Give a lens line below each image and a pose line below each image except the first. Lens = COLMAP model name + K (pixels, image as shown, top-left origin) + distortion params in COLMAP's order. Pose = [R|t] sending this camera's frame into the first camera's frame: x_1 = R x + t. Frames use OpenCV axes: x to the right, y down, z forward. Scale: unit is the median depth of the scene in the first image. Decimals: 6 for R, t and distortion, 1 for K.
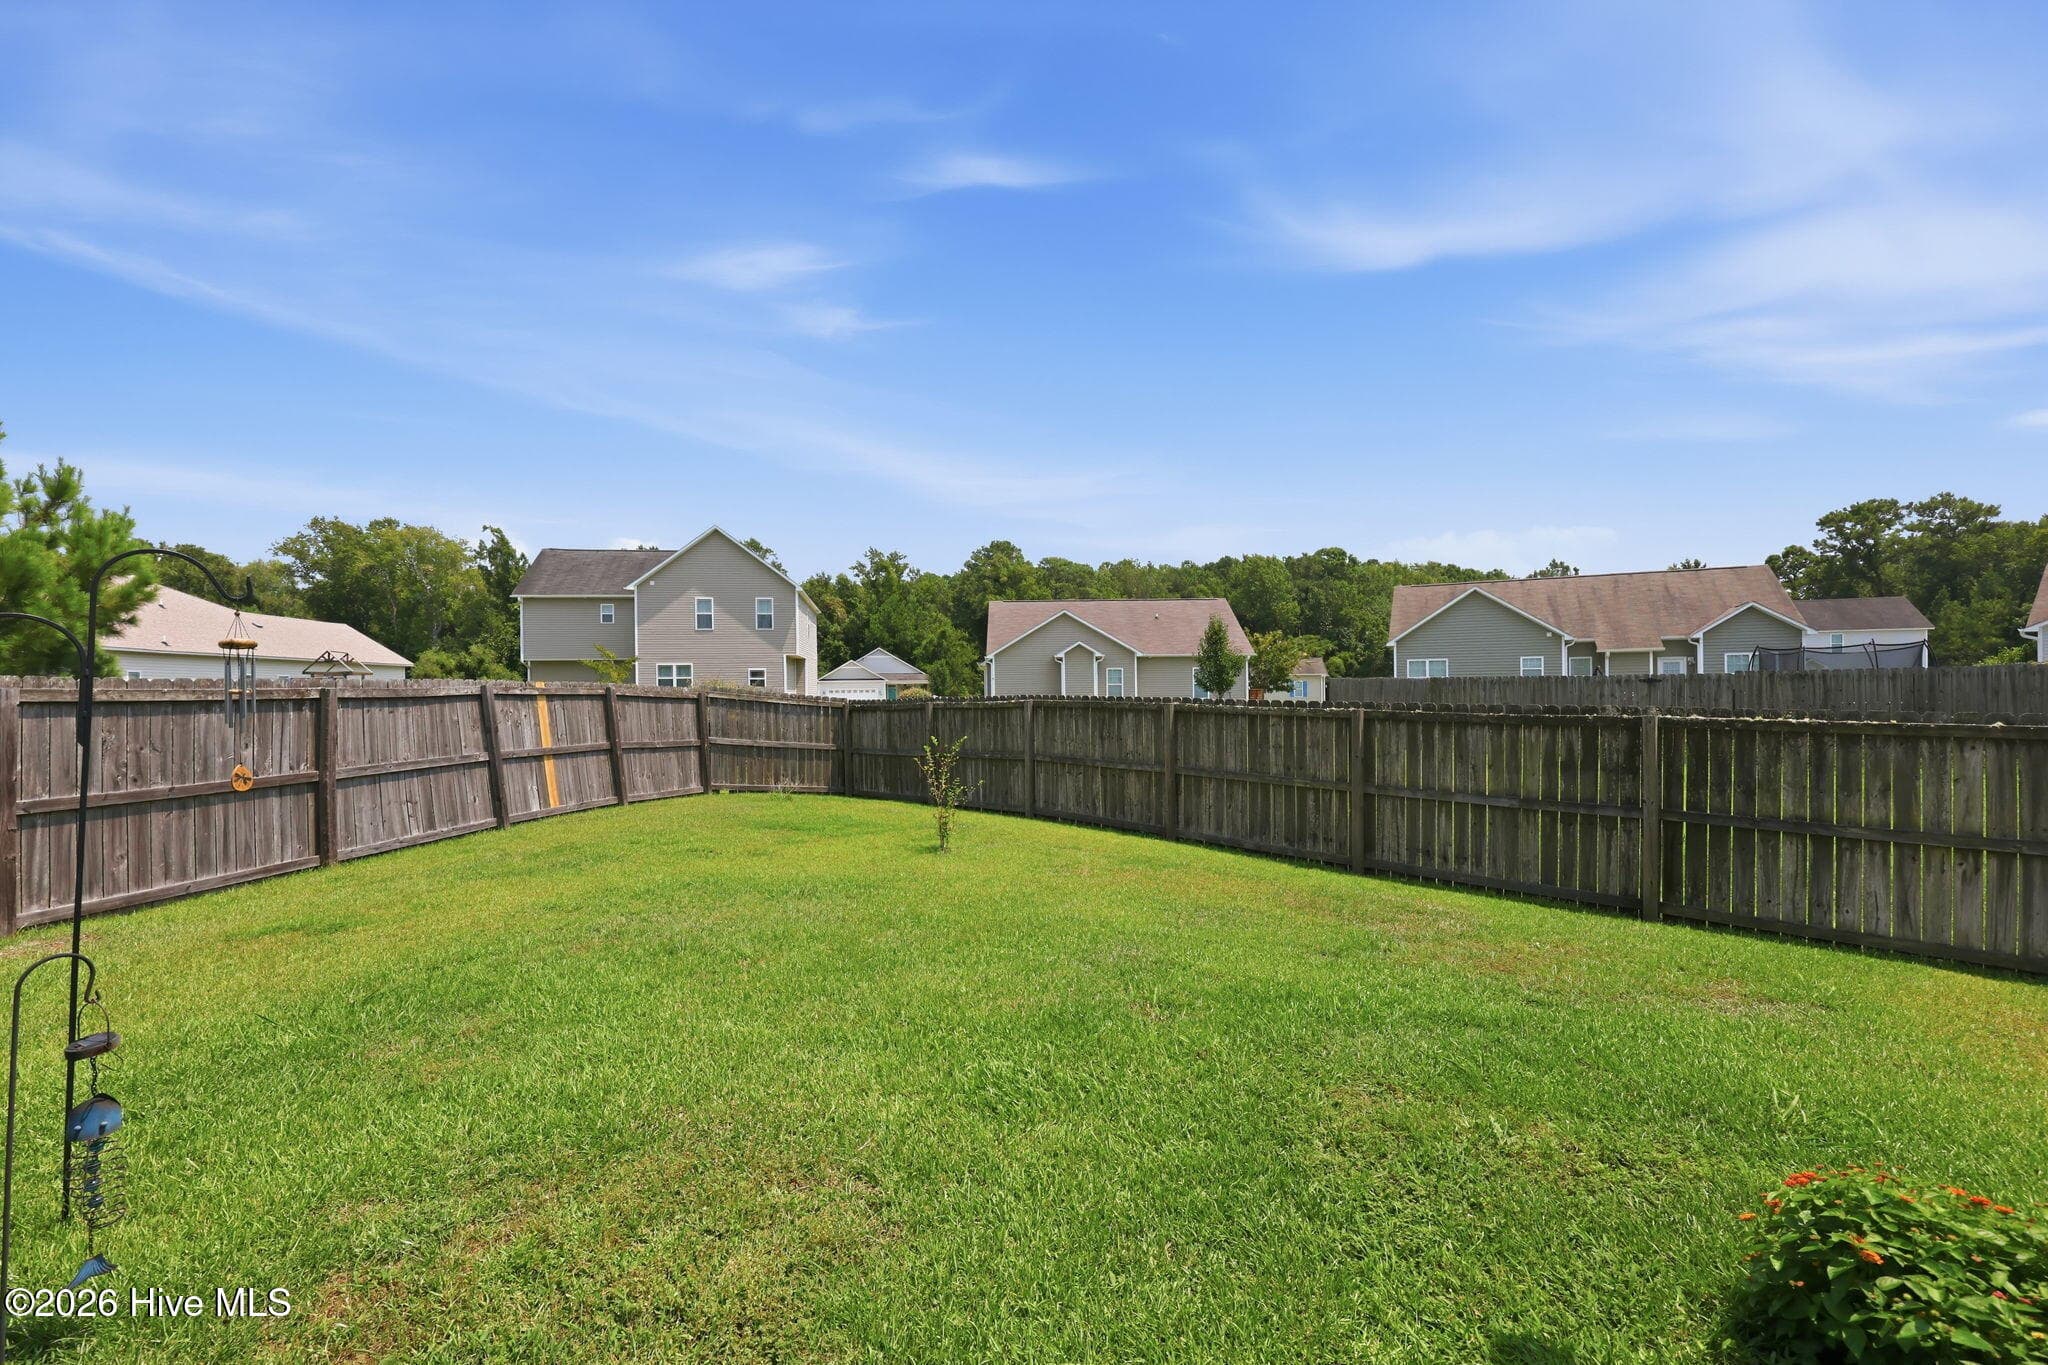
lens RADIAL K [[842.4, 0, 1032.9], [0, 842.4, 688.2], [0, 0, 1]] dist [0.004117, 0.000249]
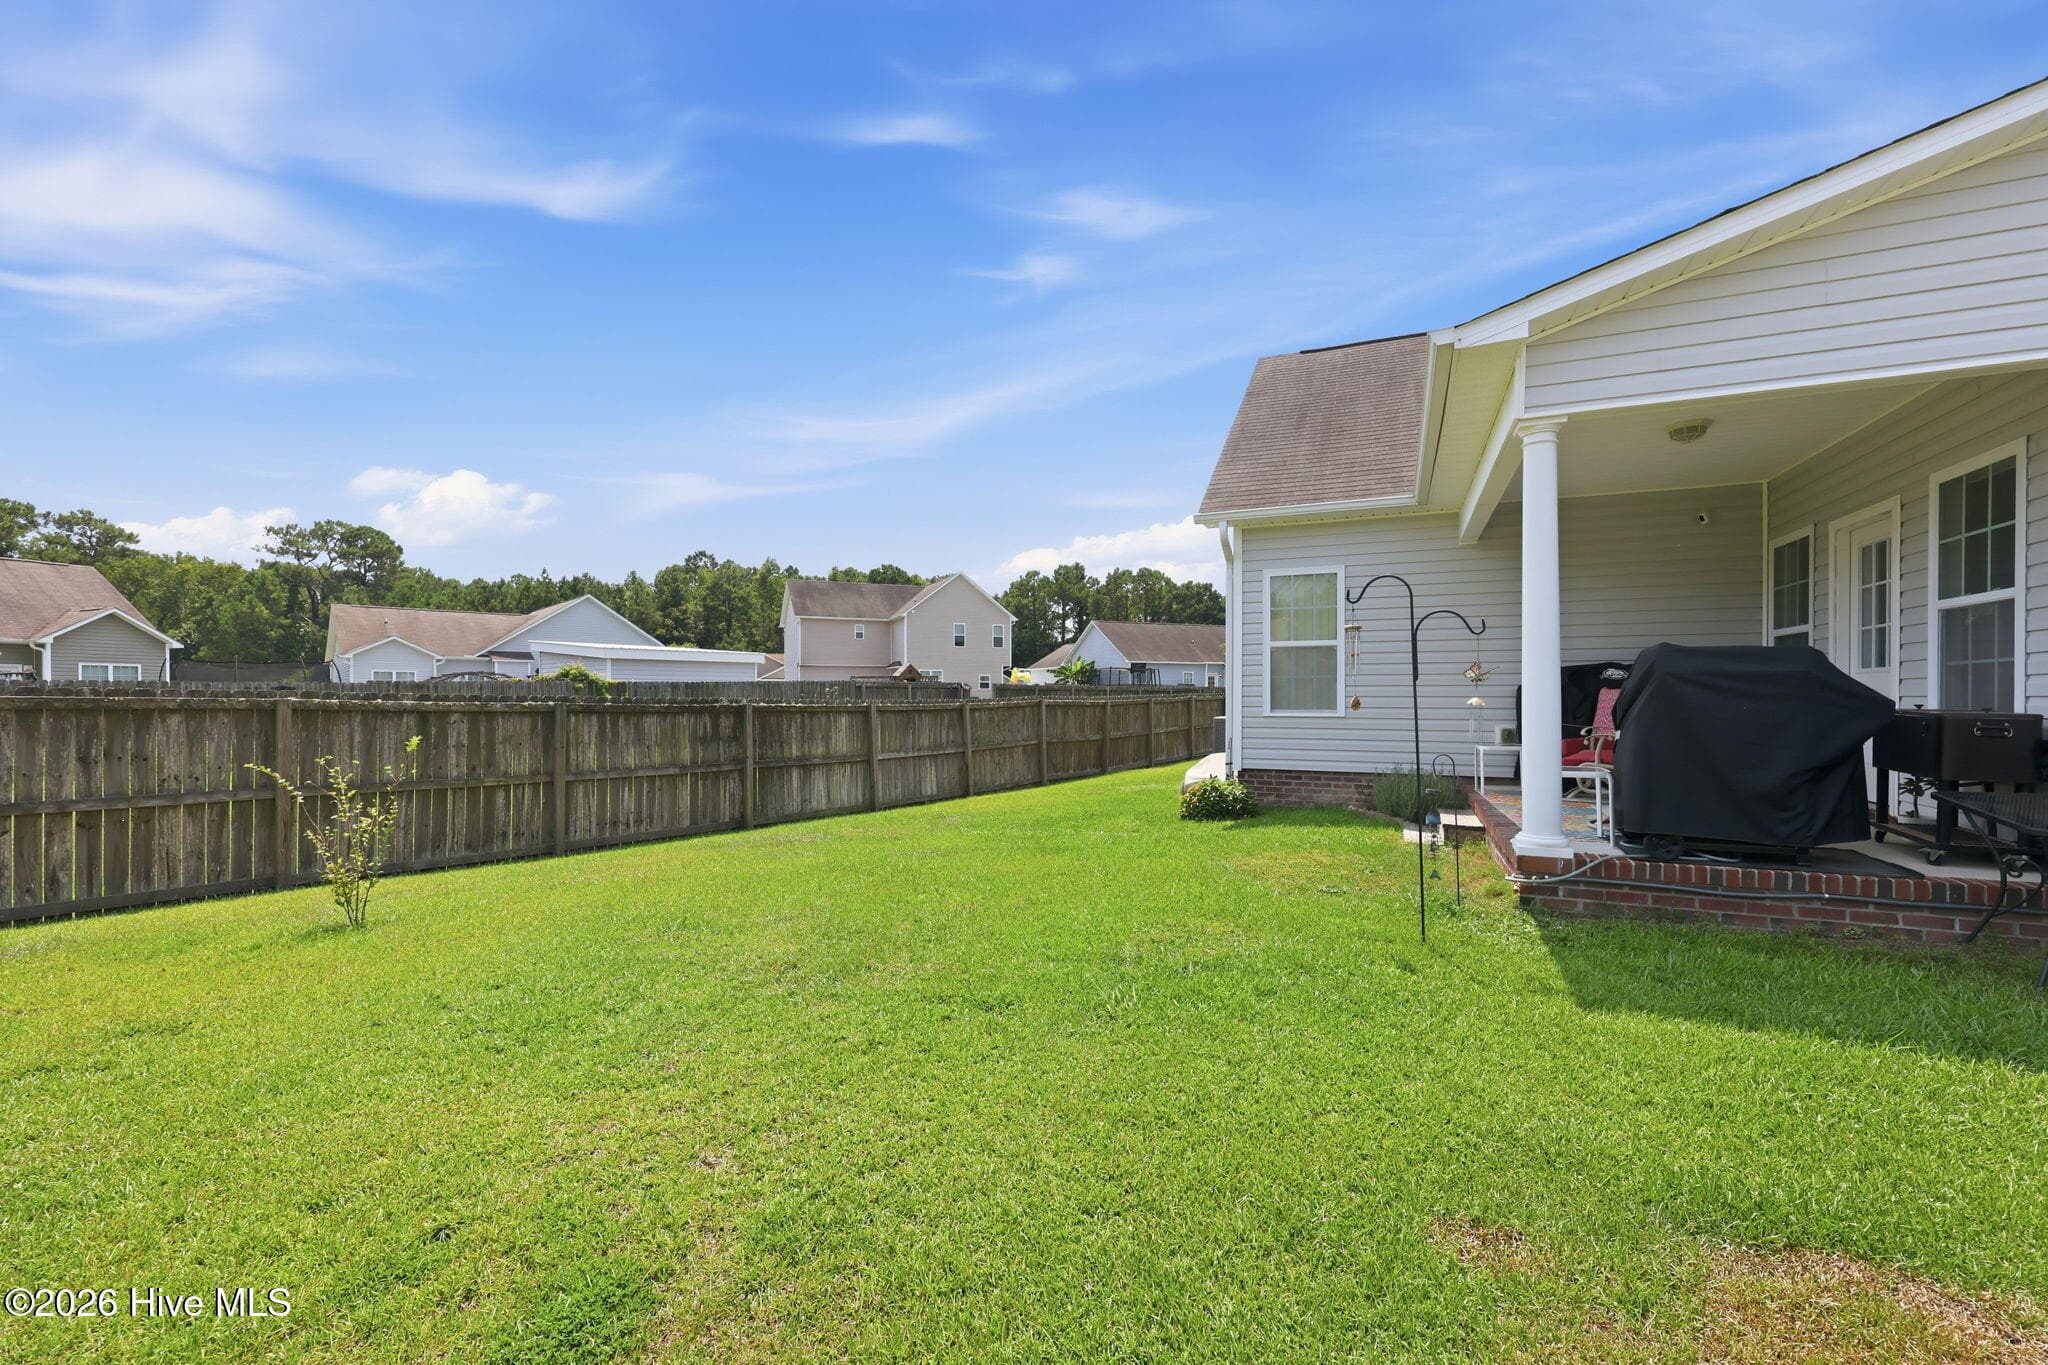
lens RADIAL K [[842.4, 0, 1032.9], [0, 842.4, 688.2], [0, 0, 1]] dist [0.004117, 0.000249]
pose [[-0.140154, 0.019607, 0.989936, -0.691721], [0.005317, 0.999804, -0.019050, 0.026971], [-0.990115, 0.002594, -0.140231, 0.508363]]
